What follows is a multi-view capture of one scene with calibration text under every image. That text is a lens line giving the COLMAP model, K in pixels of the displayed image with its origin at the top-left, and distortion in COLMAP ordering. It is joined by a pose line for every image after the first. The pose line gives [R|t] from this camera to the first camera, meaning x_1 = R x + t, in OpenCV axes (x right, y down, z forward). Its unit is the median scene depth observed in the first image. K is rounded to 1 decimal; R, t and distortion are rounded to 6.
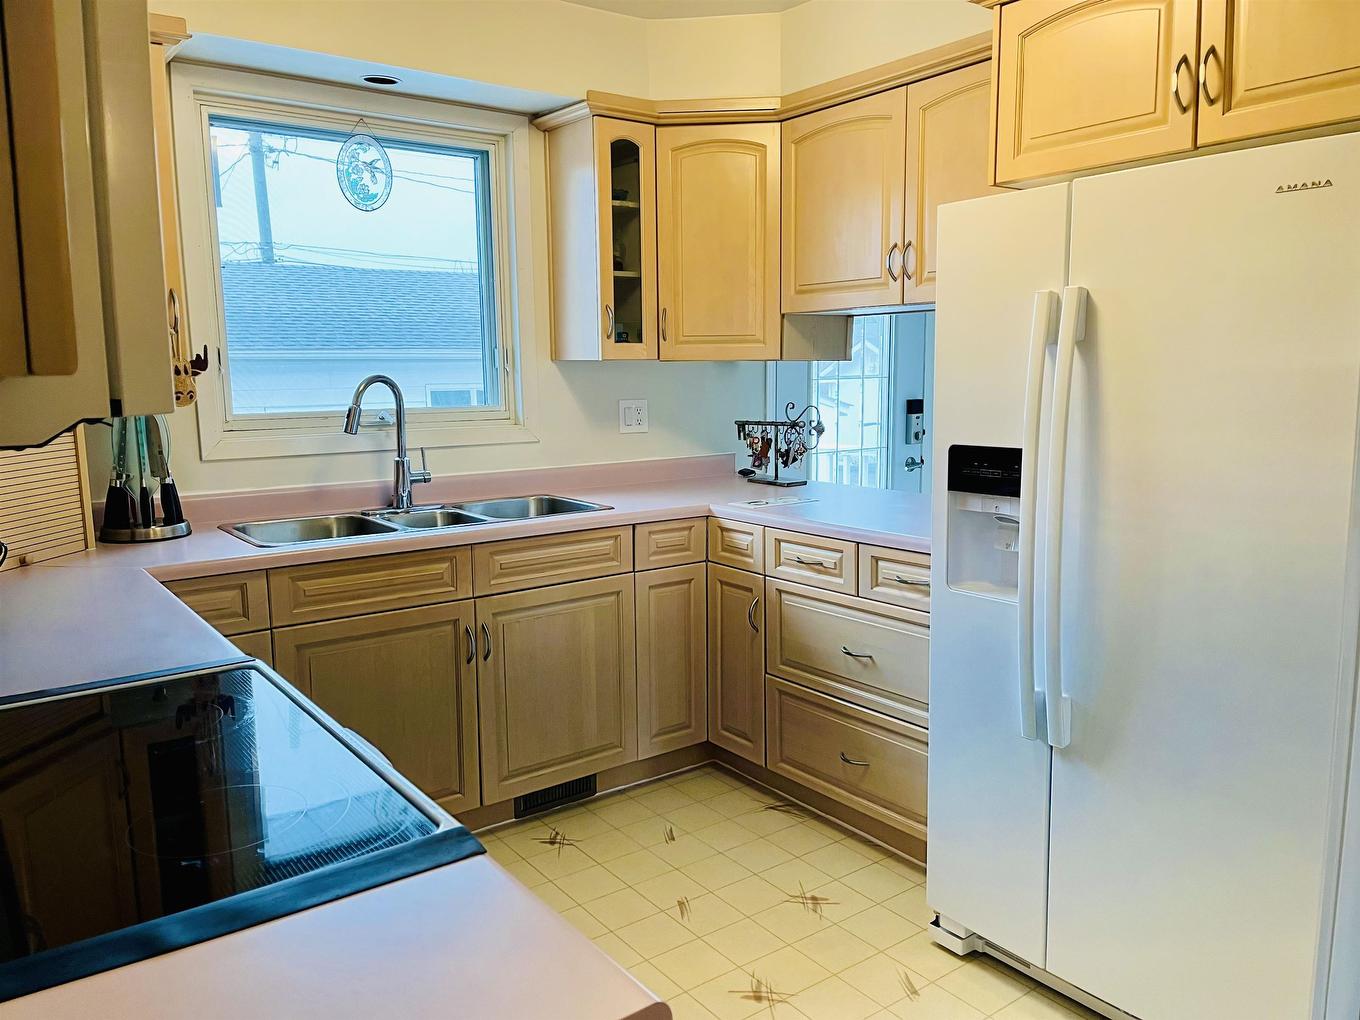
lens RADIAL K [[1033.8, 0, 682.6], [0, 1033.8, 504.6], [0, 0, 1]] dist [0.039793, -0.016744]
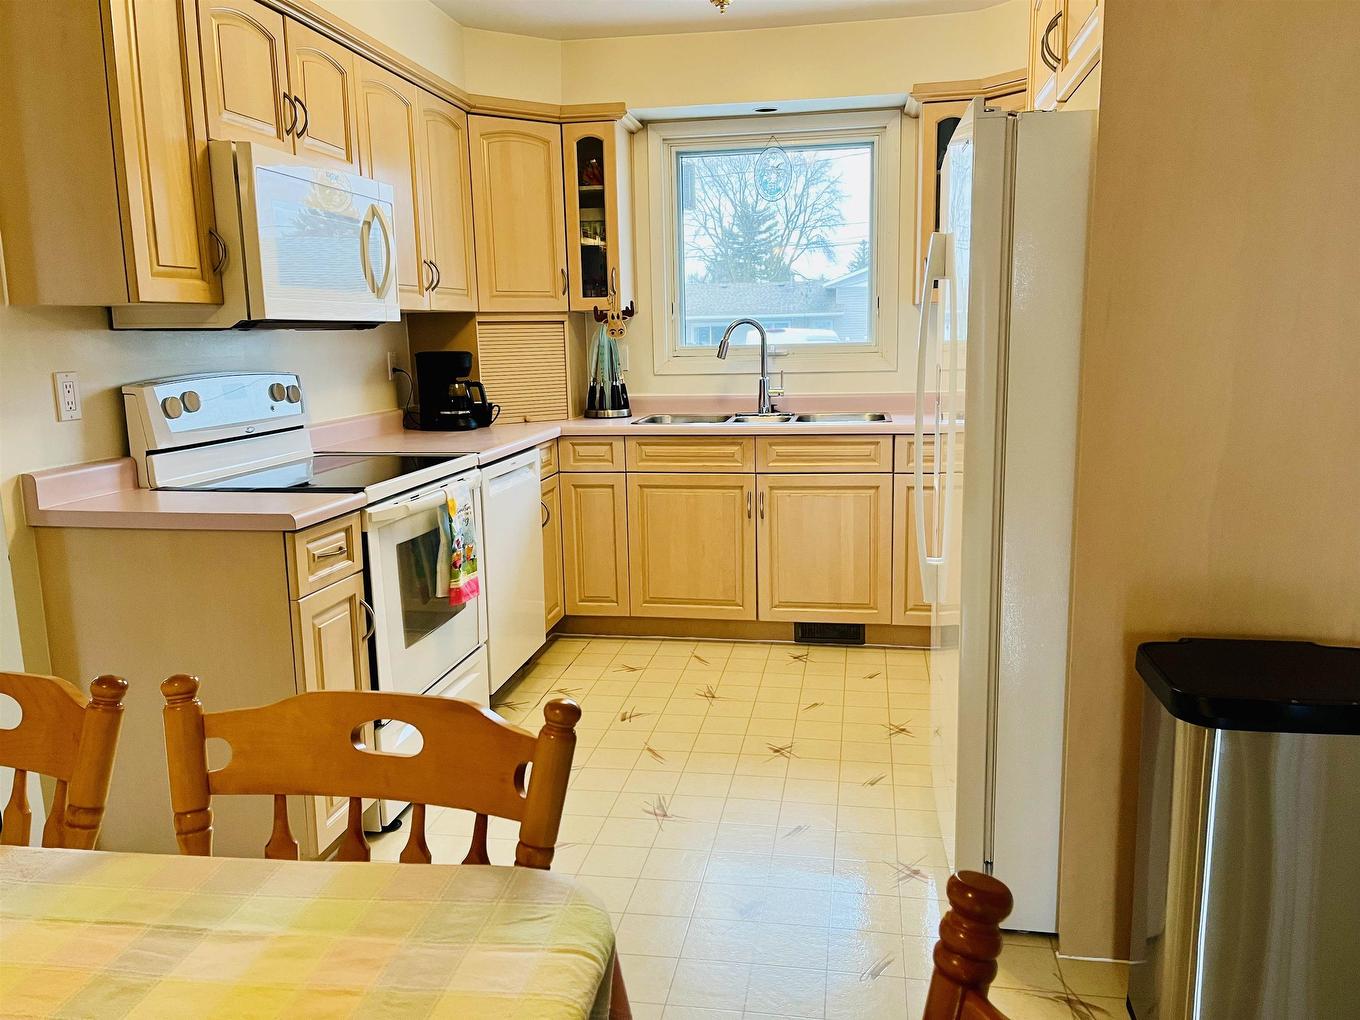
lens RADIAL K [[1033.8, 0, 682.0], [0, 1033.8, 508.8], [0, 0, 1]] dist [0.039793, -0.016744]
pose [[0.680885, 0.120781, -0.722362, 0.767333], [-0.087042, 0.992663, 0.083932, 0.027216], [0.727199, 0.005728, 0.686403, -0.059597]]
